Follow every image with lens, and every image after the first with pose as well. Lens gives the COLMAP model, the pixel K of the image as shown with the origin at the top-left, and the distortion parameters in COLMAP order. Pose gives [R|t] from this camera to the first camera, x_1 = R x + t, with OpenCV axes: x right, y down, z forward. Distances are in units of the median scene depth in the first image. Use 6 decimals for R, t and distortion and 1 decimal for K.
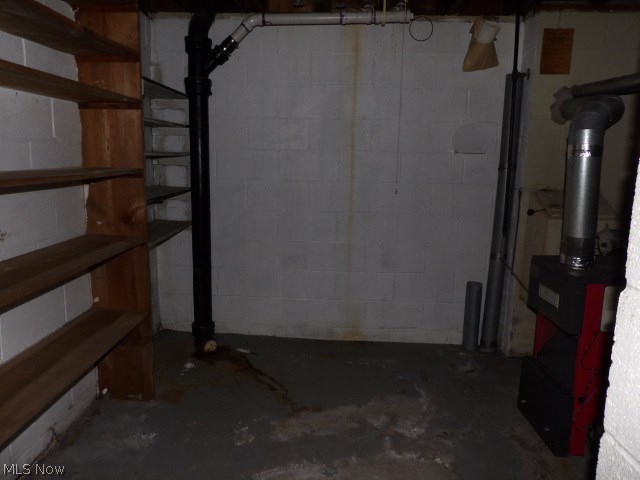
lens RADIAL K [[456.1, 0, 318.3], [0, 456.1, 239.5], [0, 0, 1]] dist [-0.023750, 0.012391]
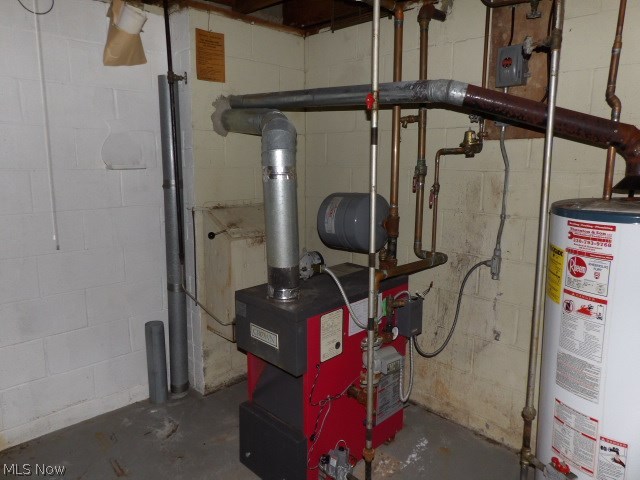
lens RADIAL K [[456.1, 0, 322.6], [0, 456.1, 238.2], [0, 0, 1]] dist [-0.023750, 0.012391]
pose [[0.693285, -0.133838, 0.708126, -0.012347], [0.129177, 0.989768, 0.060600, -0.076246], [-0.708992, 0.049461, 0.703480, 0.206530]]
